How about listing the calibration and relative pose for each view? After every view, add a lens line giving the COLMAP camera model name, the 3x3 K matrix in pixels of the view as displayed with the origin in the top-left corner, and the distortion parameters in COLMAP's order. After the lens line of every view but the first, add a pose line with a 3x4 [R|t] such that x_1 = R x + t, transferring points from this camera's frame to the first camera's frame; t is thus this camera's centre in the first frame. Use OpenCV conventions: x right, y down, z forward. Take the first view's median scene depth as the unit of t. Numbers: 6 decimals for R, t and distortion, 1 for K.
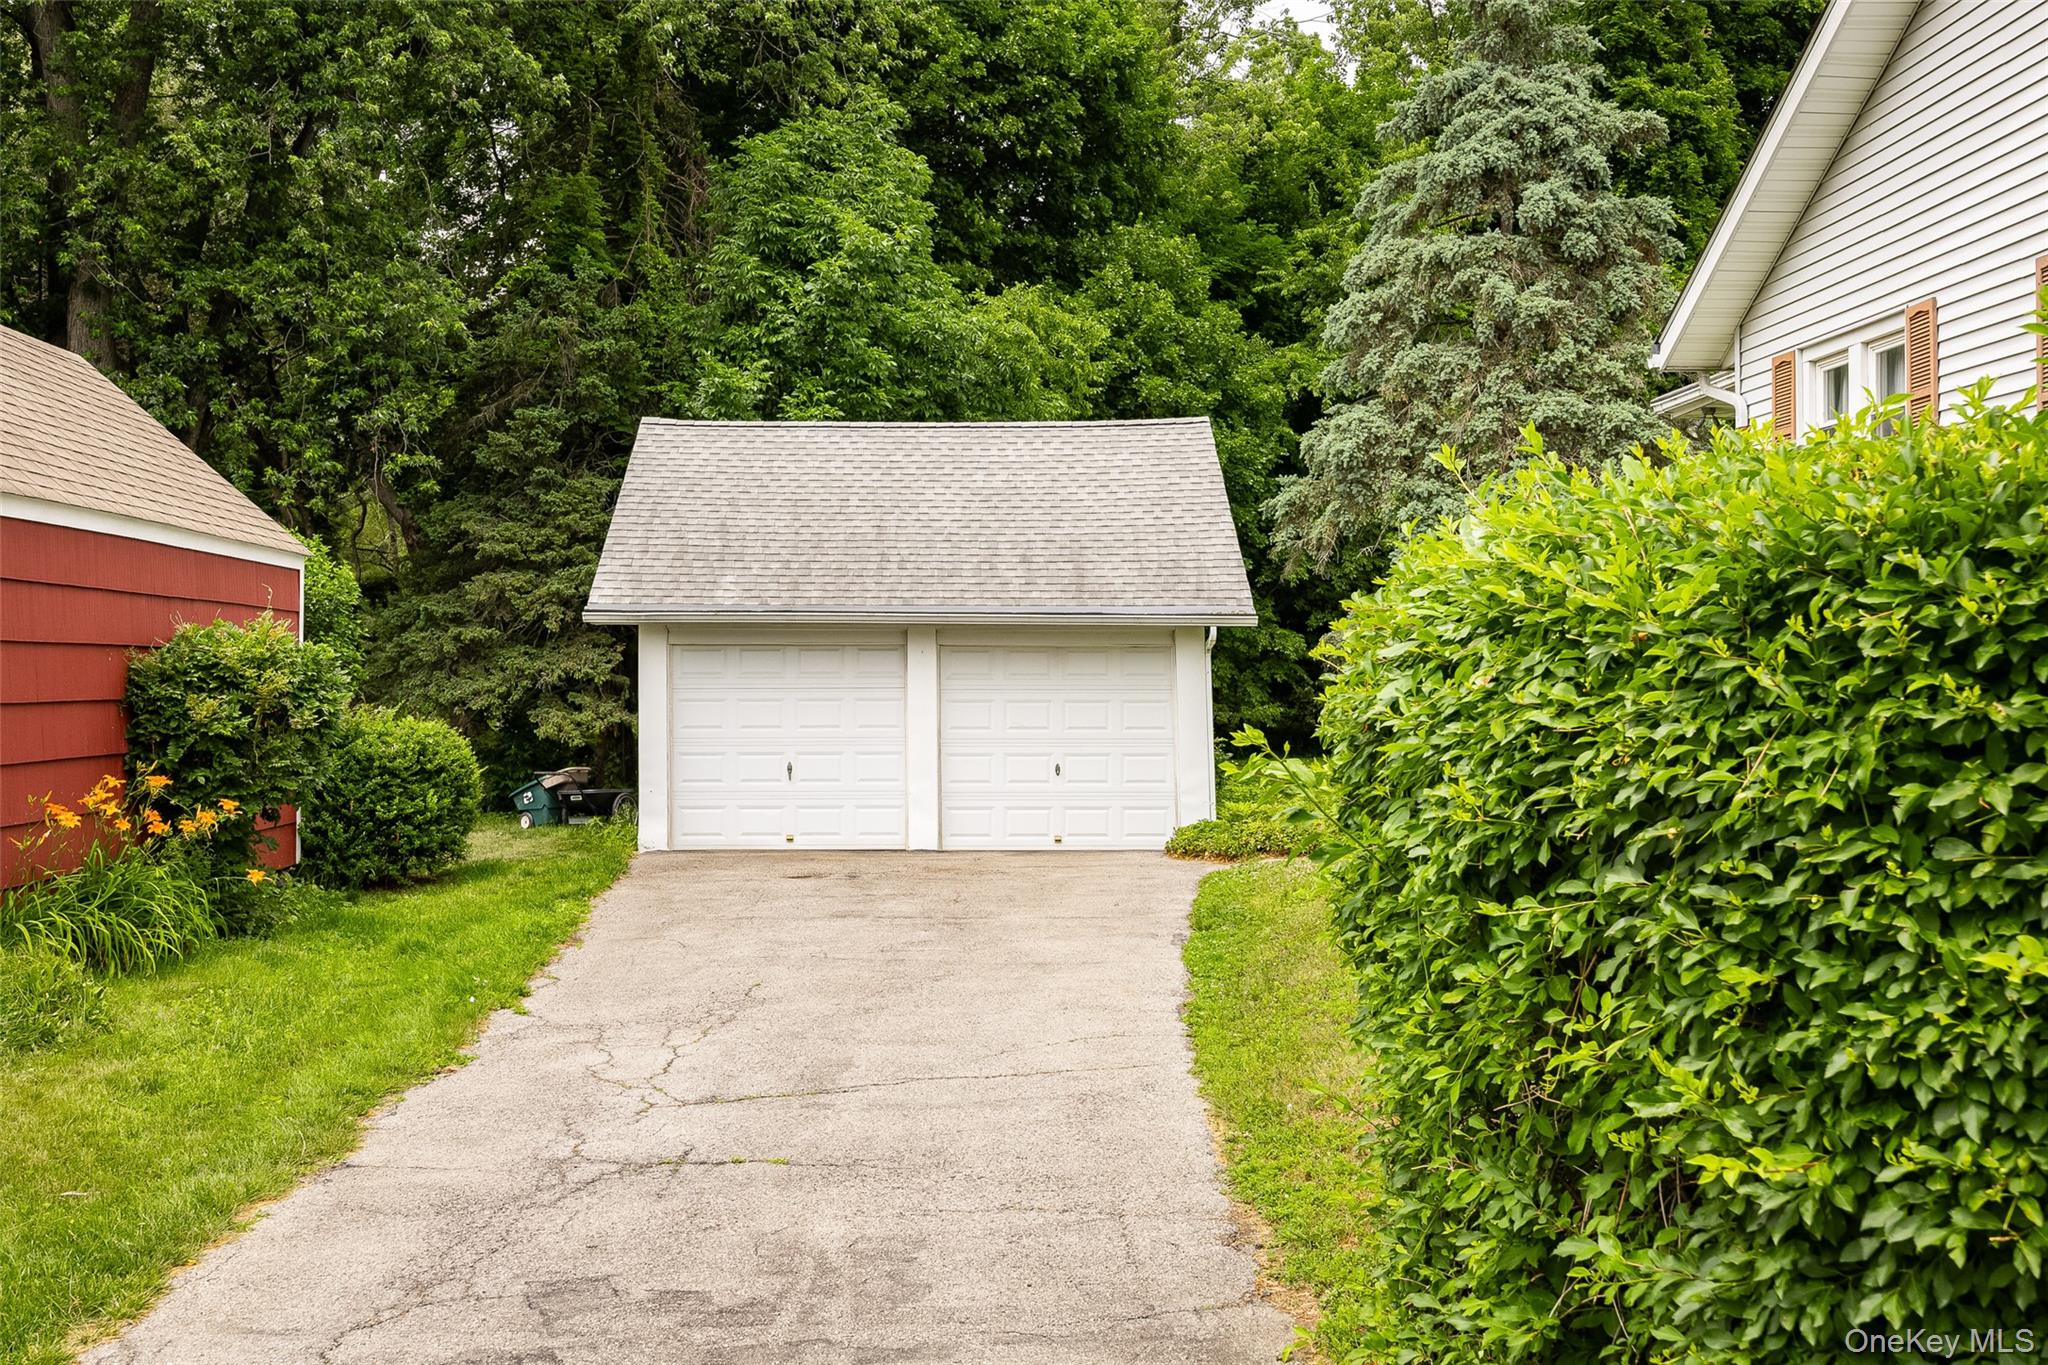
lens RADIAL K [[1927.3, 0, 1020.5], [0, 1927.3, 635.4], [0, 0, 1]] dist [0.001851, 0.006531]
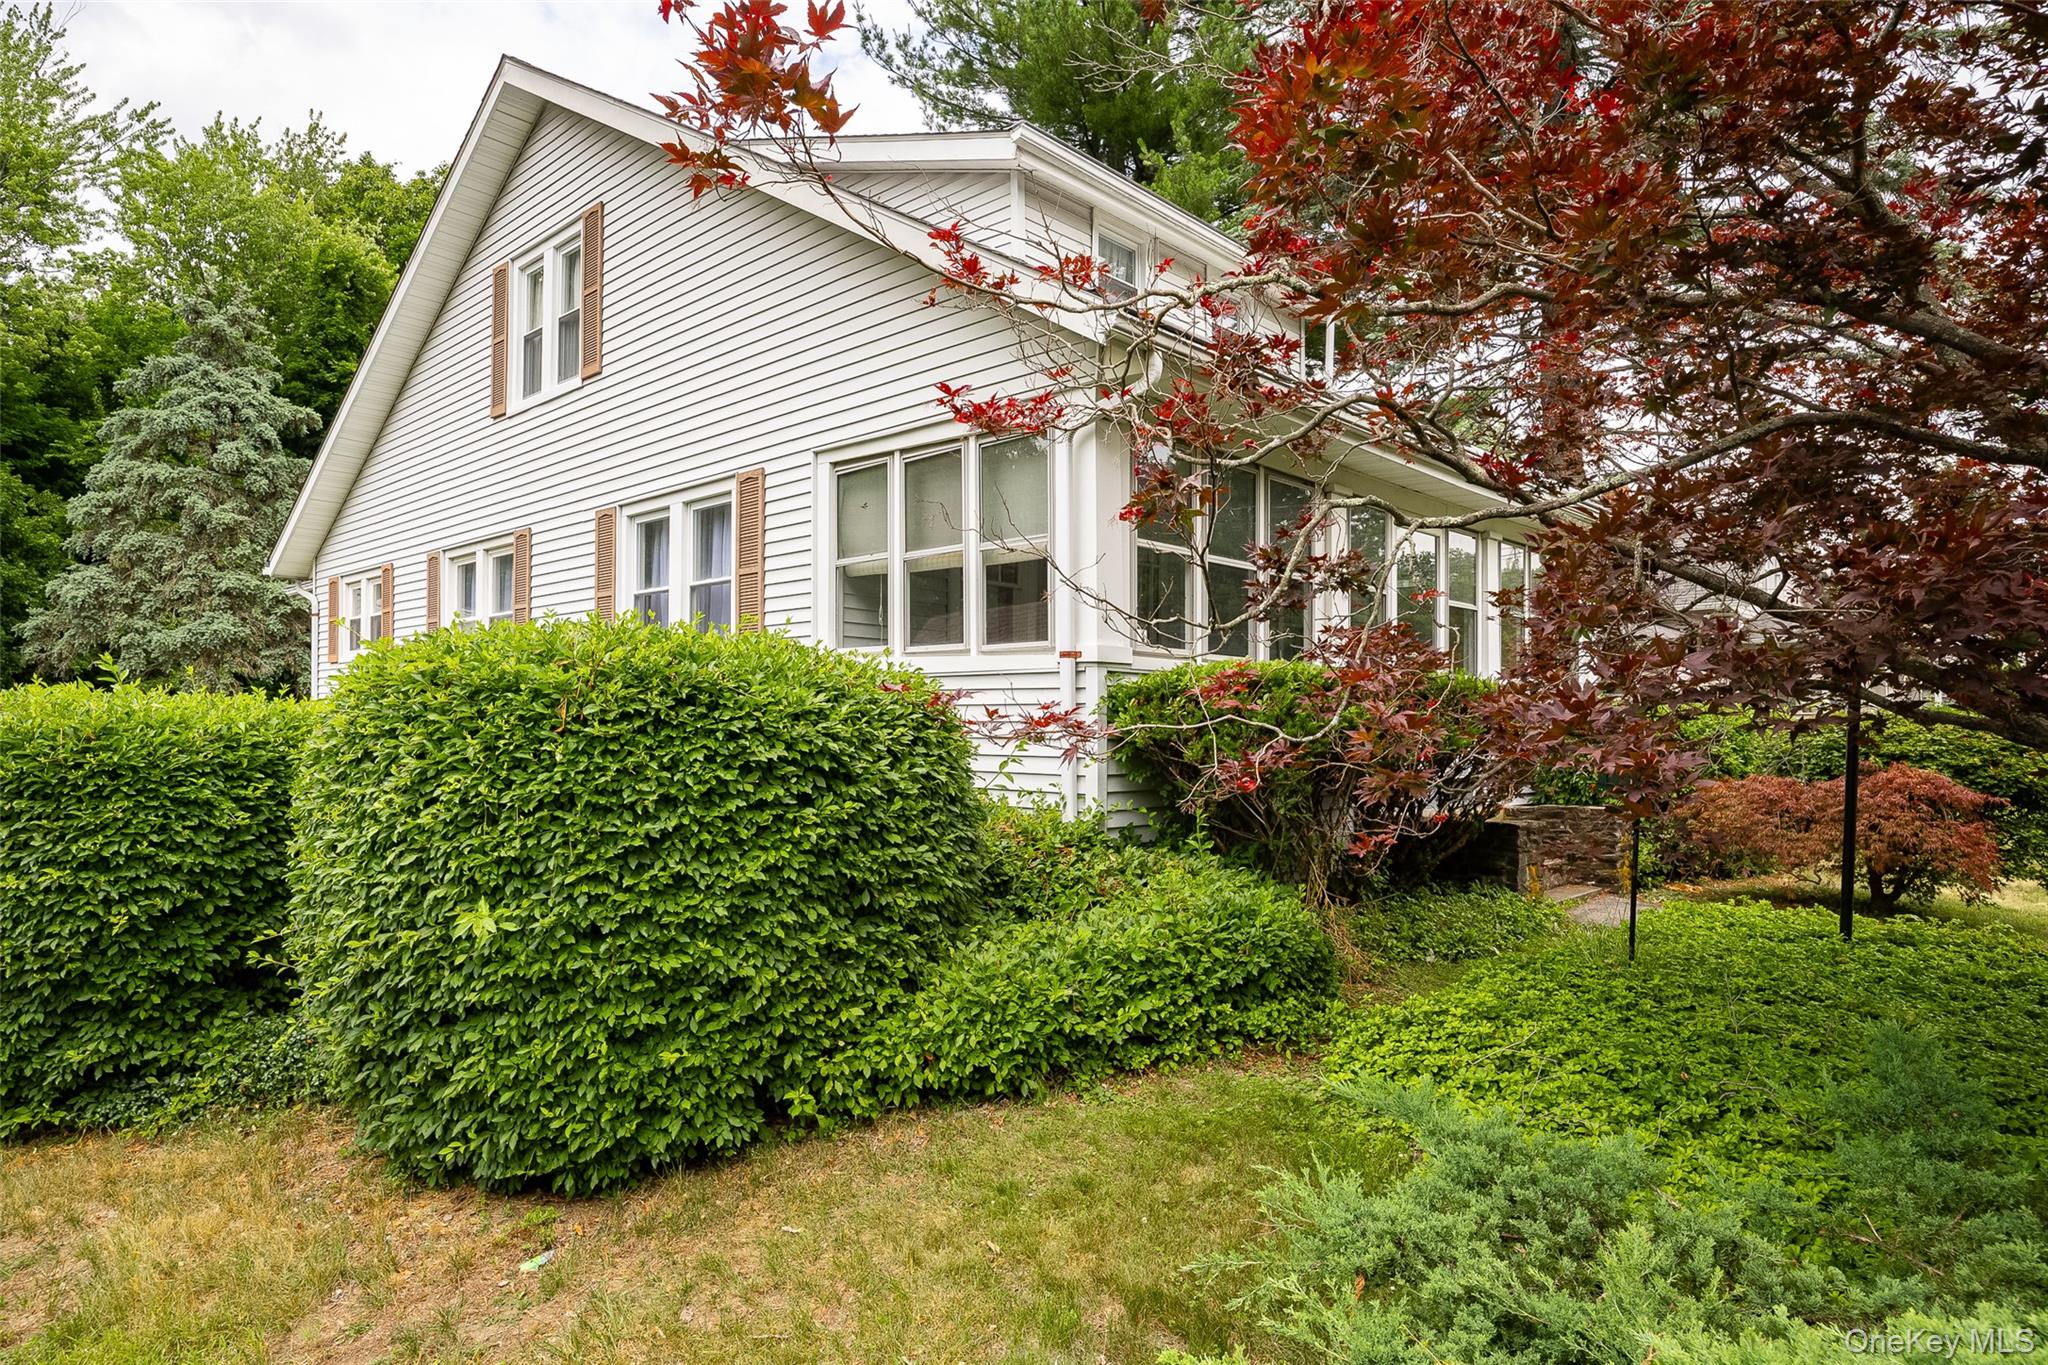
lens RADIAL K [[1198.6, 0, 1022.9], [0, 1198.6, 739.7], [0, 0, 1]] dist [-0.015223, -0.000164]
pose [[0.709270, -0.000156, 0.704937, 0.035994], [-0.020517, 0.999572, 0.020864, -0.017558], [-0.704639, -0.029262, 0.708963, -0.187449]]
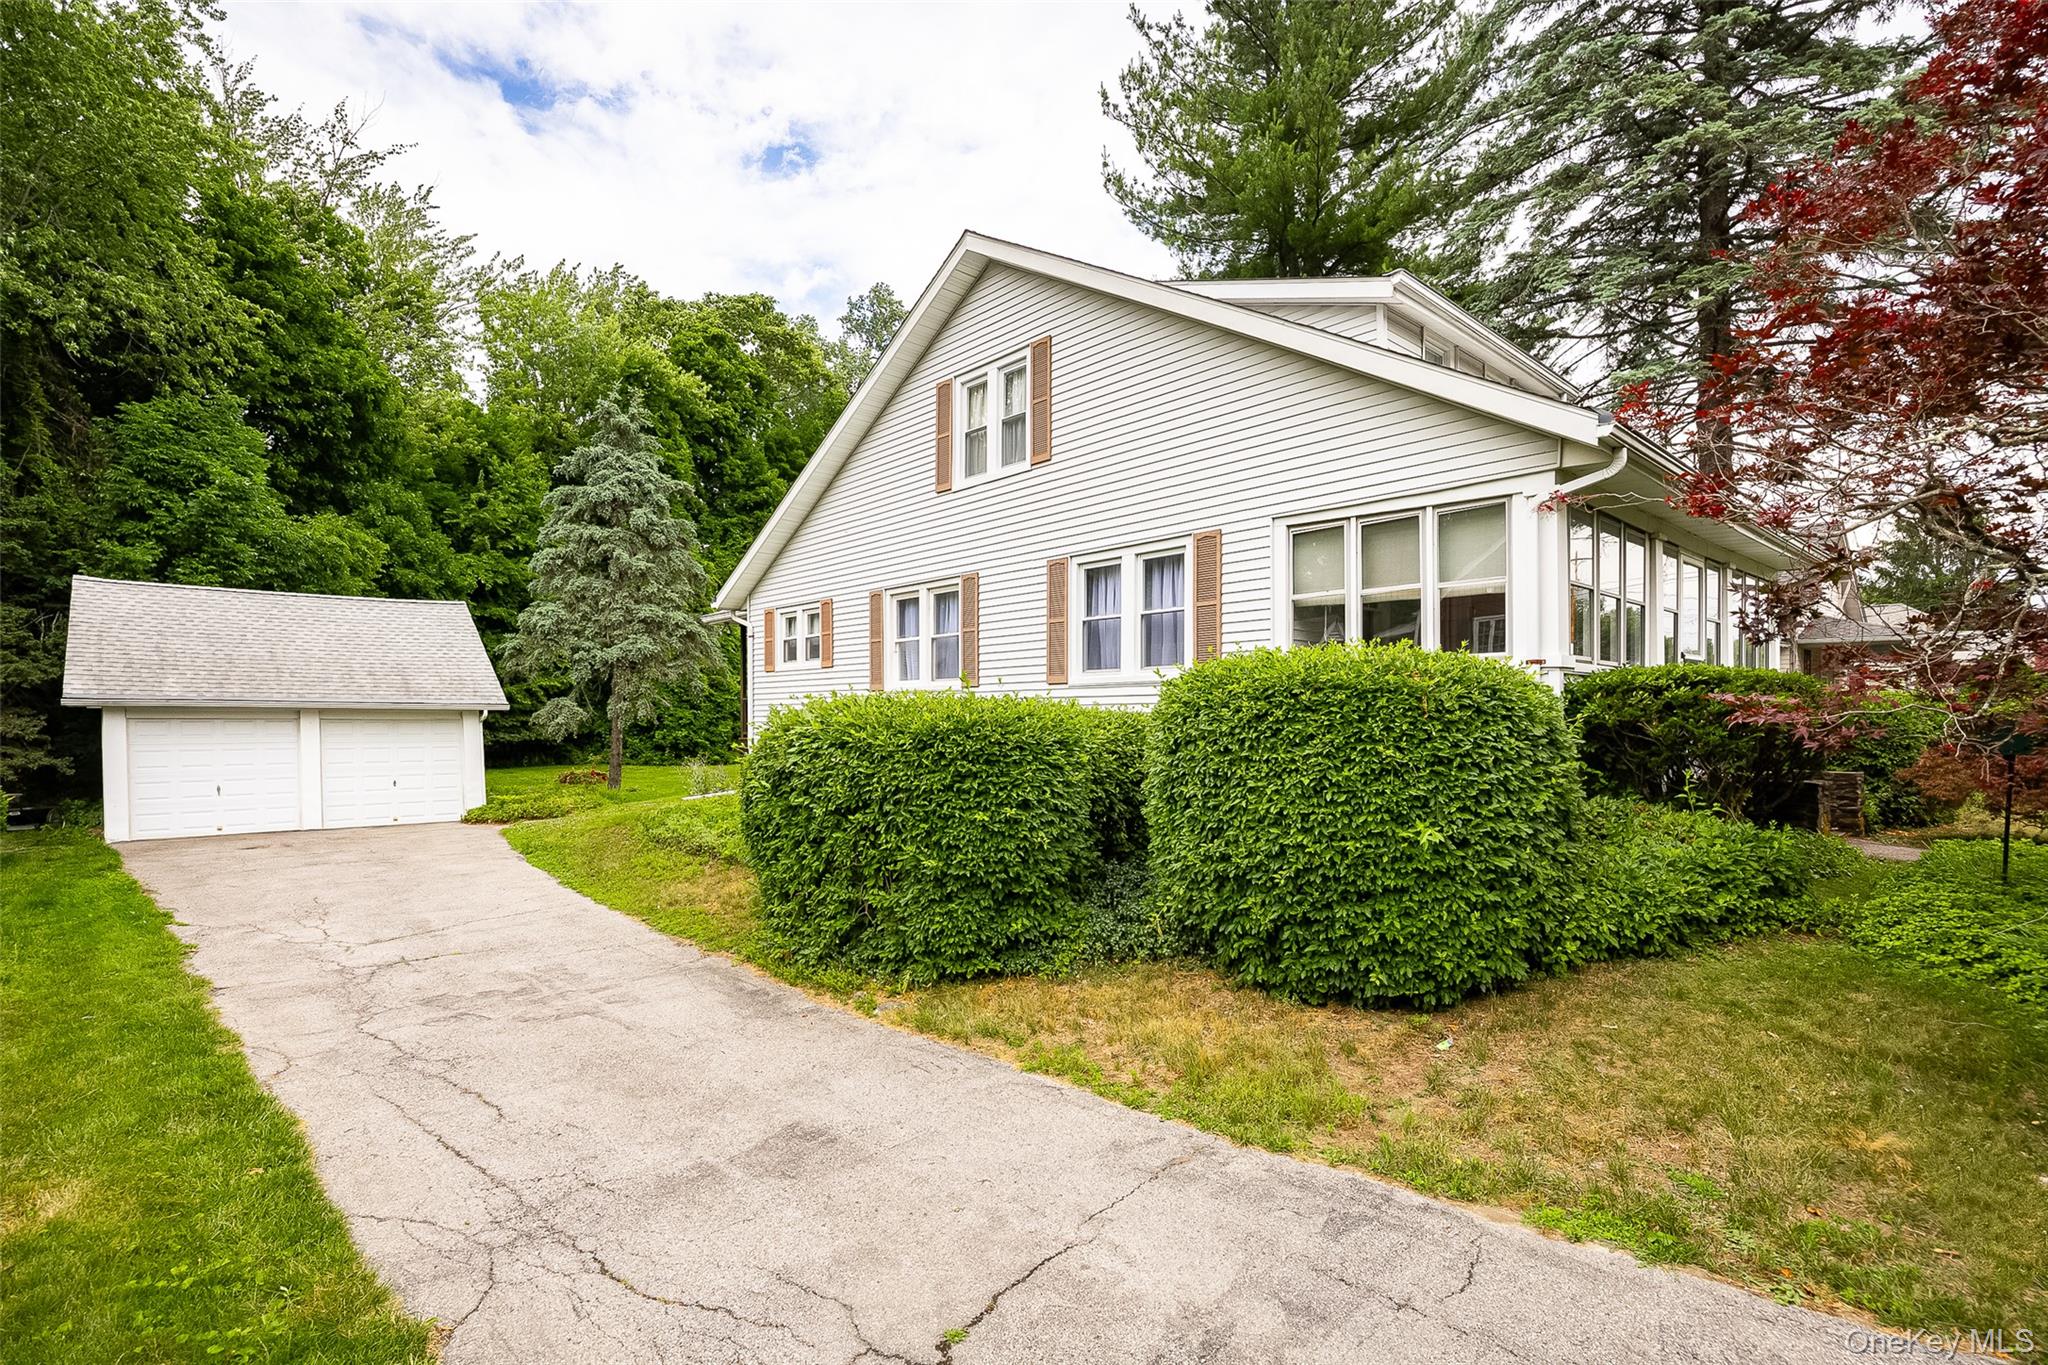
lens RADIAL K [[973.7, 0, 990.0], [0, 973.7, 739.6], [0, 0, 1]] dist [-0.017665, 0.000289]
pose [[0.771131, -0.014136, 0.636519, -0.128829], [-0.011716, 0.999269, 0.036385, -0.015431], [-0.636568, -0.035515, 0.770402, -0.117818]]
